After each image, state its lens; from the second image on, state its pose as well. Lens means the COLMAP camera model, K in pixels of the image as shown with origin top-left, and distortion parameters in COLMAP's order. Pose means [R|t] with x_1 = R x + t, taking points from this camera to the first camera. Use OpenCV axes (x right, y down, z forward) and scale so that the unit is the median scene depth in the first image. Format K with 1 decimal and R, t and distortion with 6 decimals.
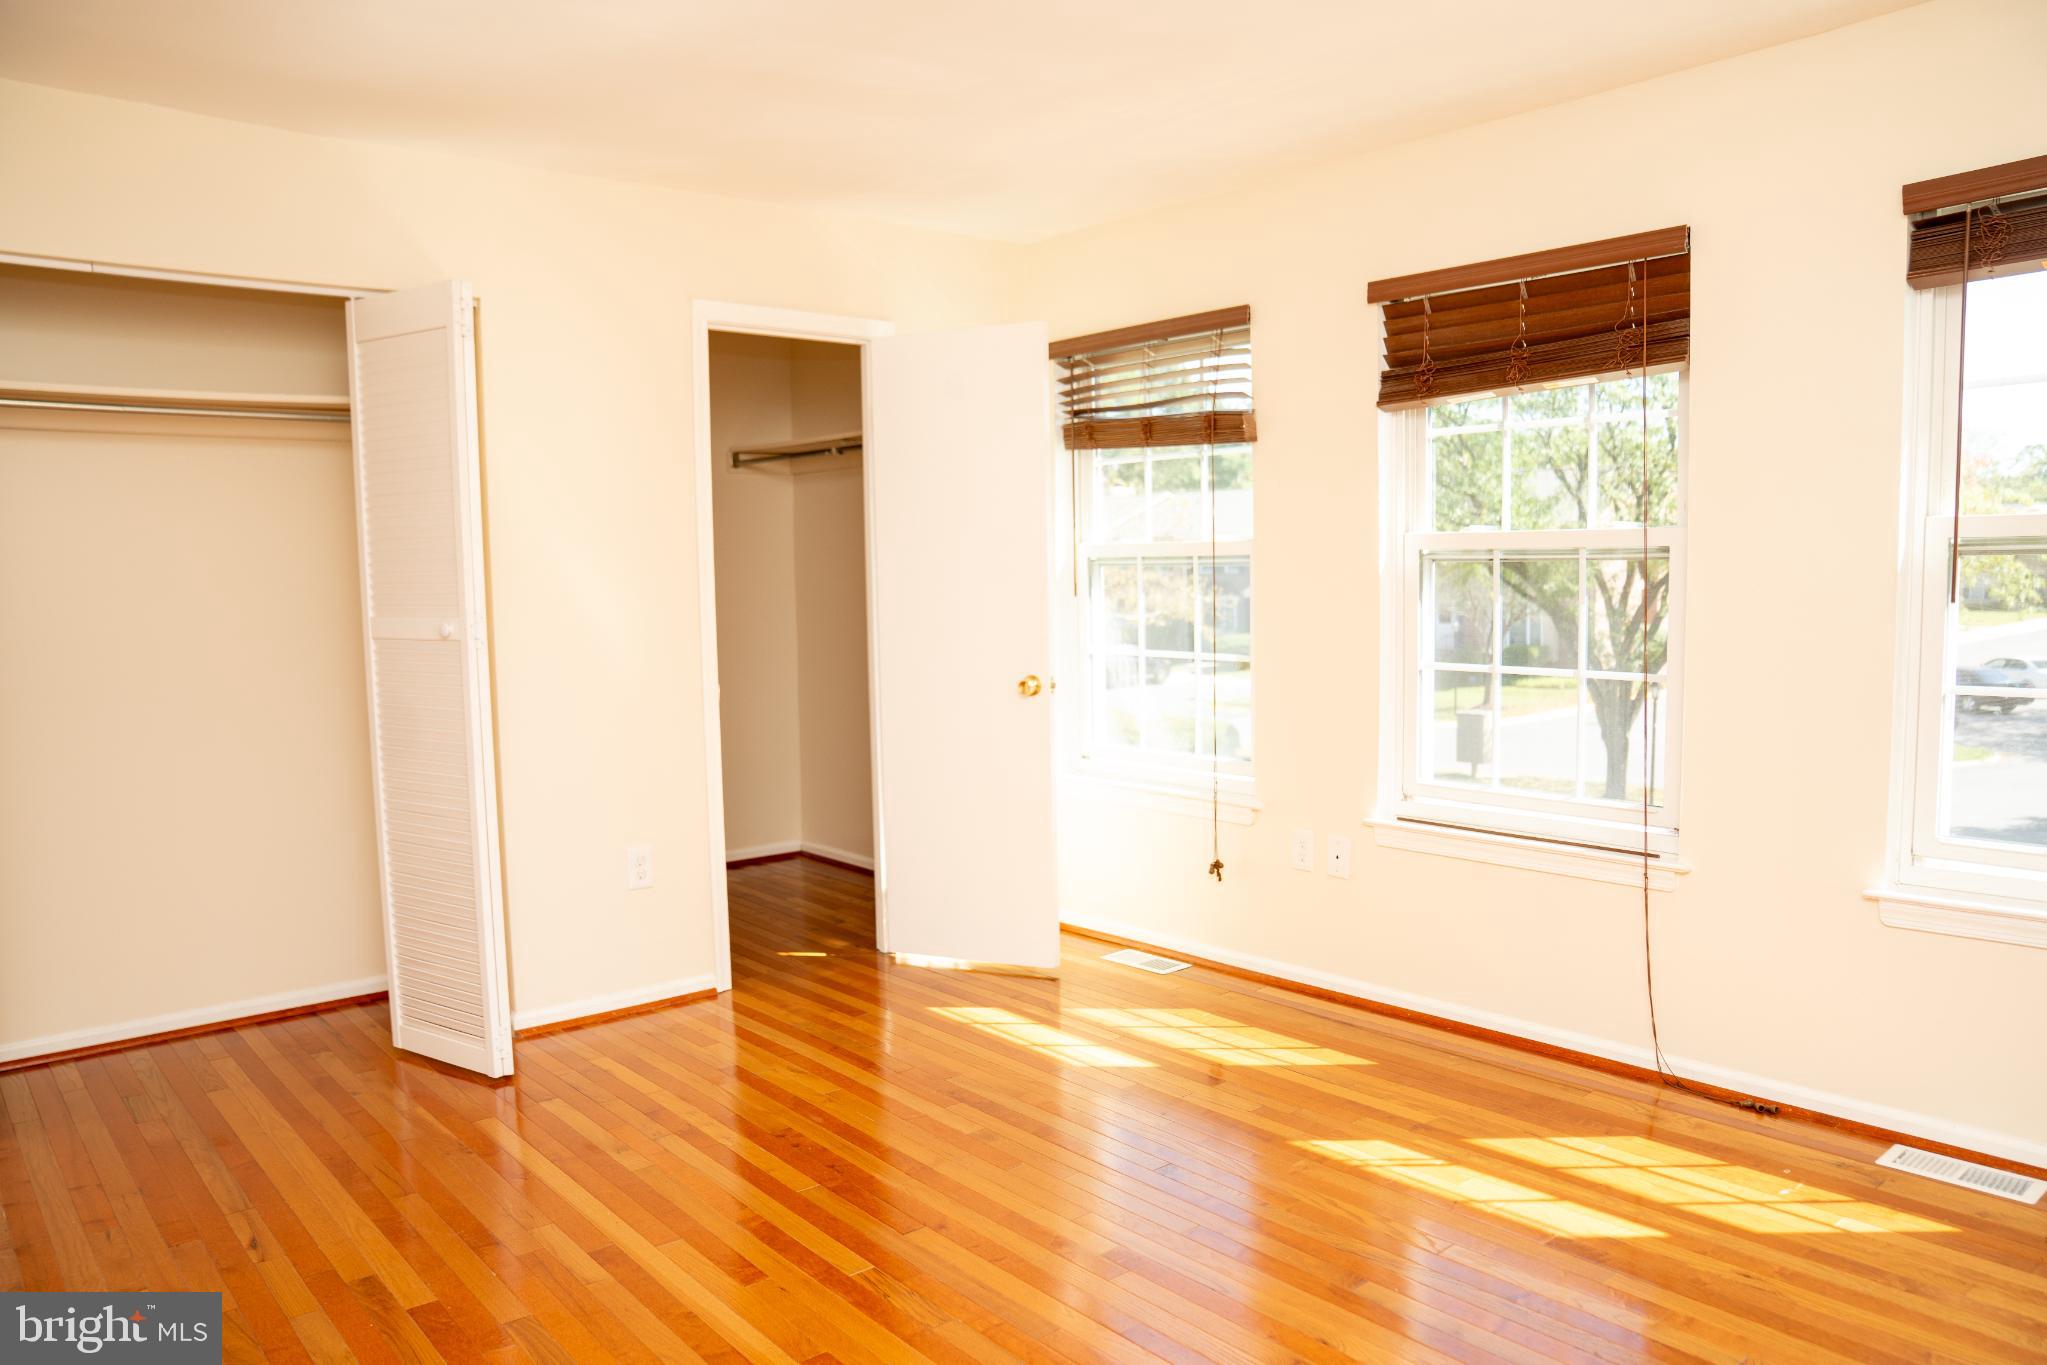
lens RADIAL K [[1416.4, 0, 1025.0], [0, 1416.4, 687.9], [0, 0, 1]] dist [-0.130977, 0.097626]
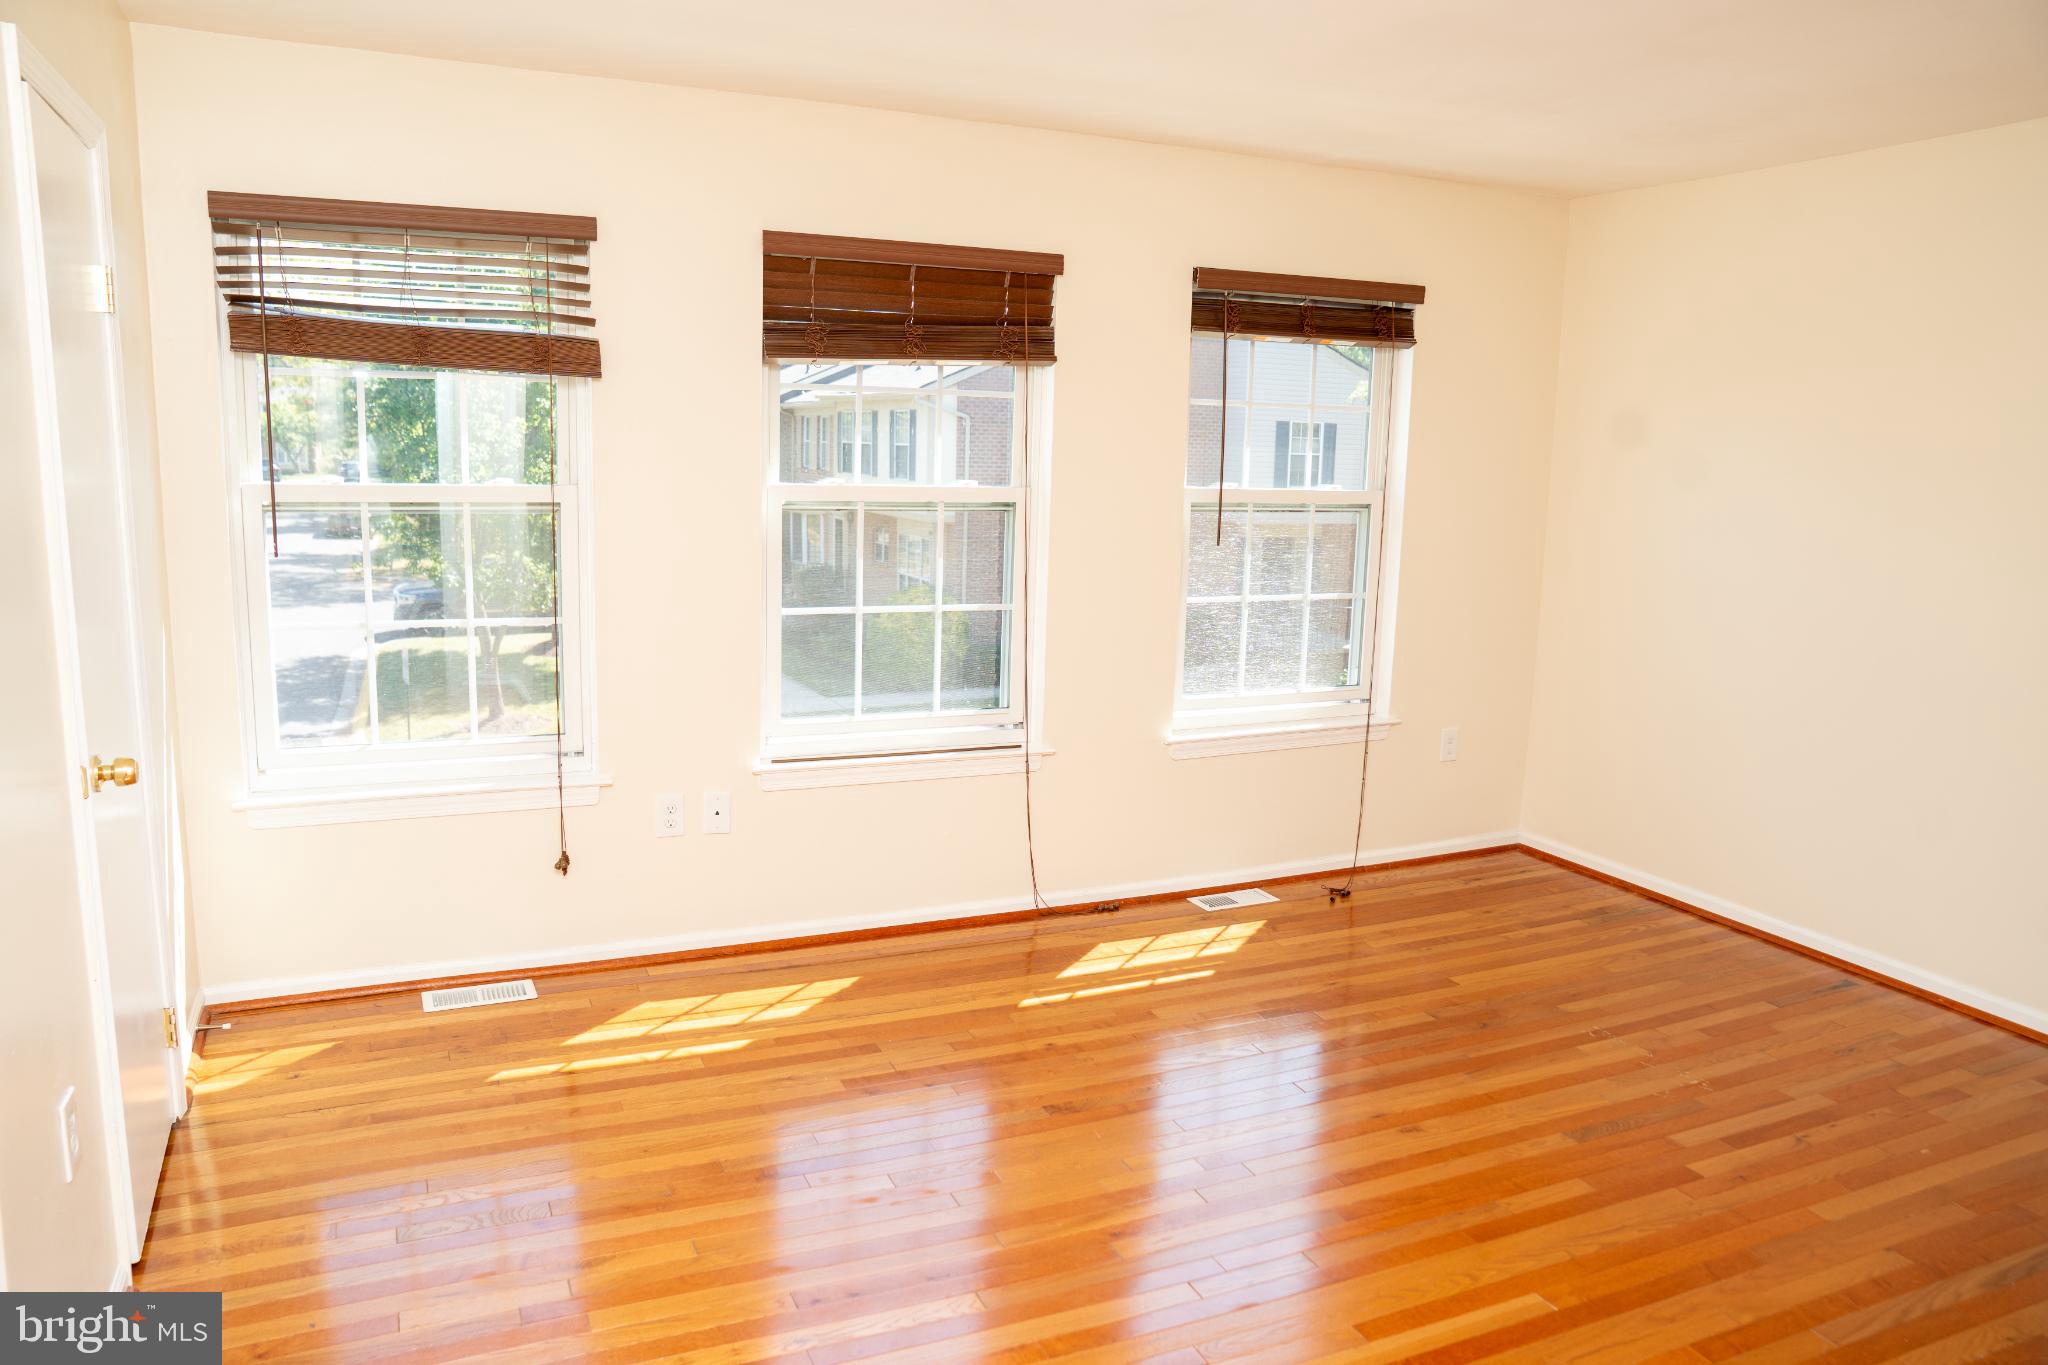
lens RADIAL K [[1417.1, 0, 1025.5], [0, 1417.1, 687.9], [0, 0, 1]] dist [-0.130977, 0.097626]
pose [[0.290650, -0.150186, 0.944969, -0.768326], [0.046578, 0.988655, 0.142803, -0.118471], [-0.955695, 0.002509, 0.294348, 0.607553]]
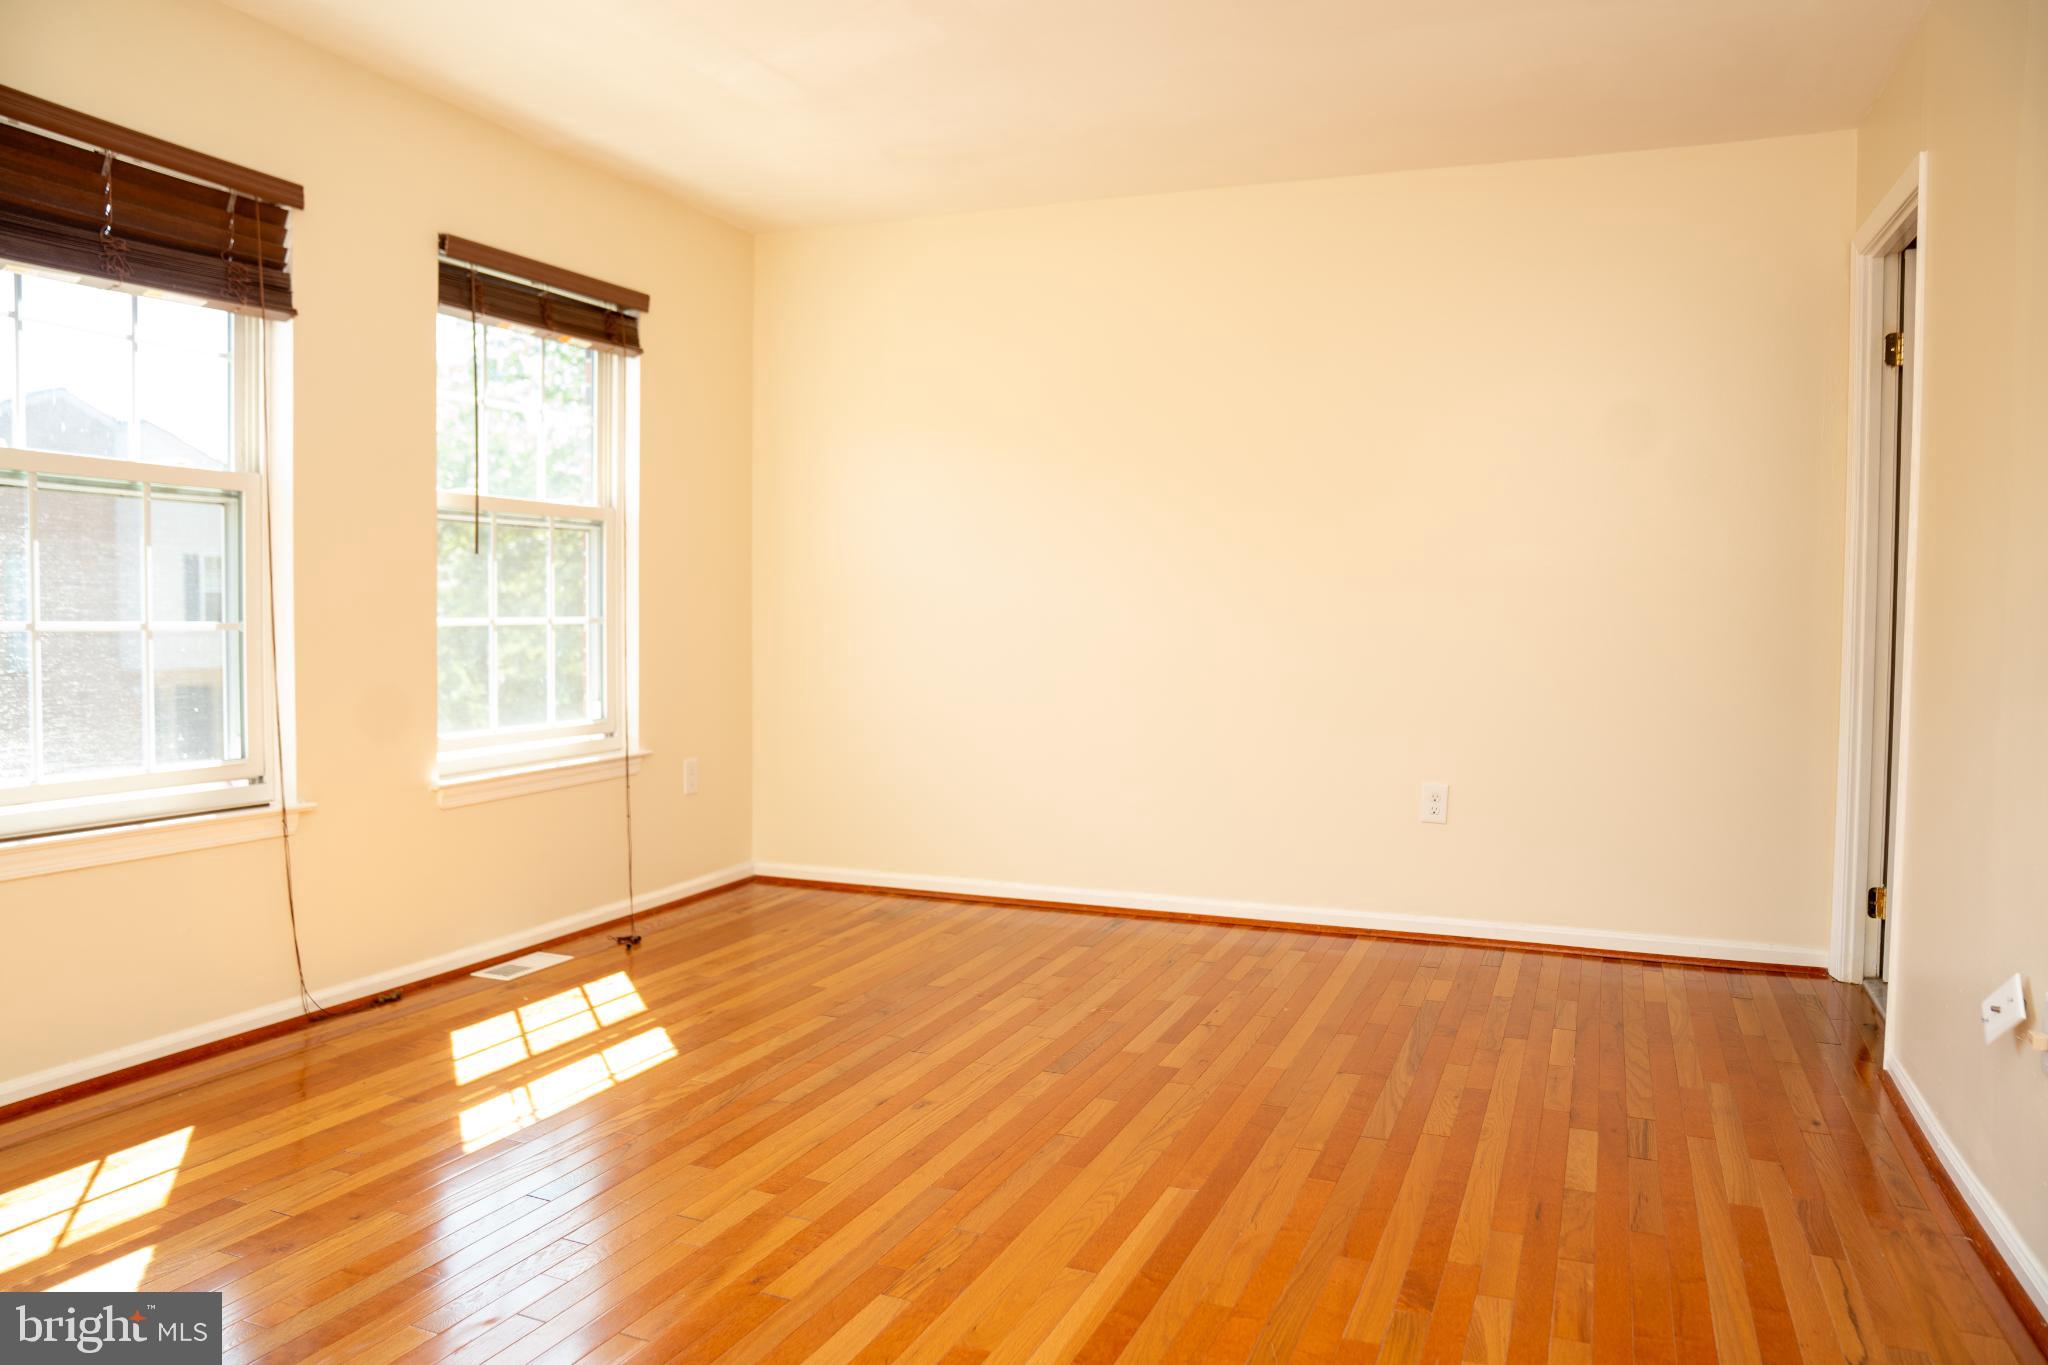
lens RADIAL K [[1417.1, 0, 1025.5], [0, 1417.1, 687.9], [0, 0, 1]] dist [-0.130977, 0.097626]
pose [[-0.447071, -0.044153, 0.893408, -0.657378], [0.064863, 0.994552, 0.081609, -0.006871], [-0.892144, 0.094434, -0.441771, 0.939181]]
